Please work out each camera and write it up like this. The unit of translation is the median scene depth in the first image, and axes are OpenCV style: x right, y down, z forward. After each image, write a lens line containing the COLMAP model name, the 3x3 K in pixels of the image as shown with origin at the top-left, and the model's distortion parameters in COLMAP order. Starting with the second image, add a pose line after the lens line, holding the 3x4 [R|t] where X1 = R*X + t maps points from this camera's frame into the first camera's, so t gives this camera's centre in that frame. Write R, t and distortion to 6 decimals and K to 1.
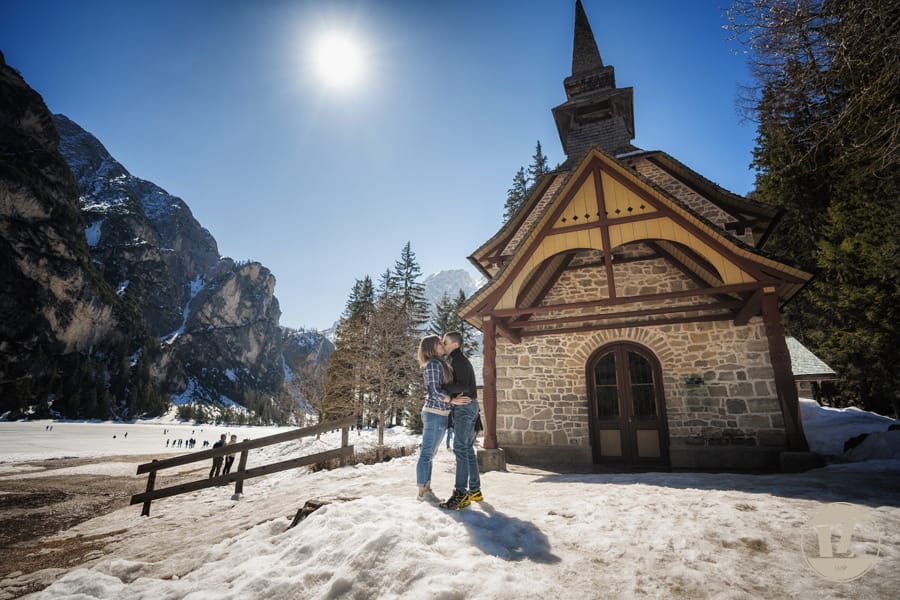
lens RADIAL K [[419.5, 0, 447.4], [0, 419.5, 295.7], [0, 0, 1]] dist [-0.072124, 0.031484]
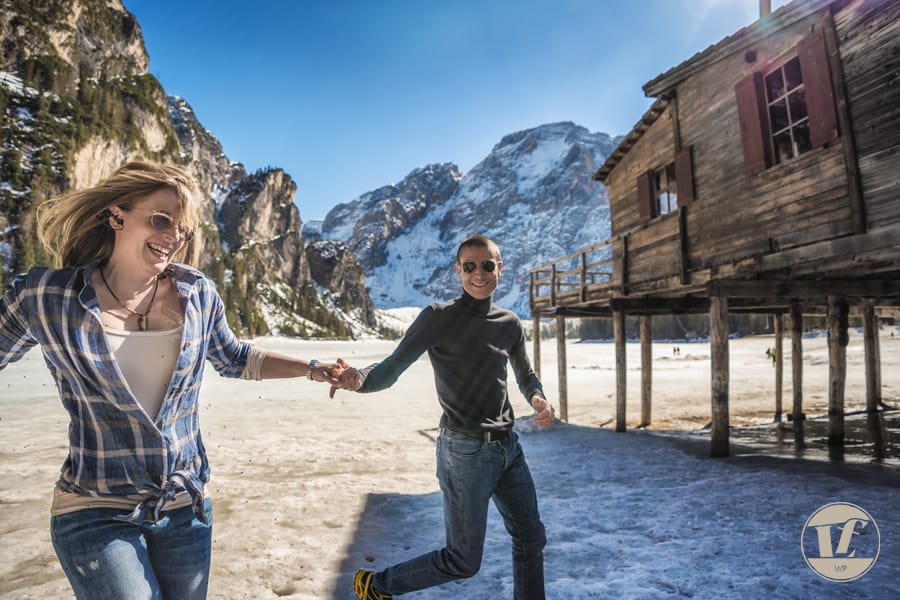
lens RADIAL K [[488.2, 0, 450.0], [0, 488.2, 300.0], [0, 0, 1]] dist [-0.208863, 0.064126]
pose [[0.996165, -0.015074, 0.086189, -0.223579], [-0.004841, 0.974044, 0.226306, -0.042396], [-0.087363, -0.225855, 0.970236, -0.118584]]
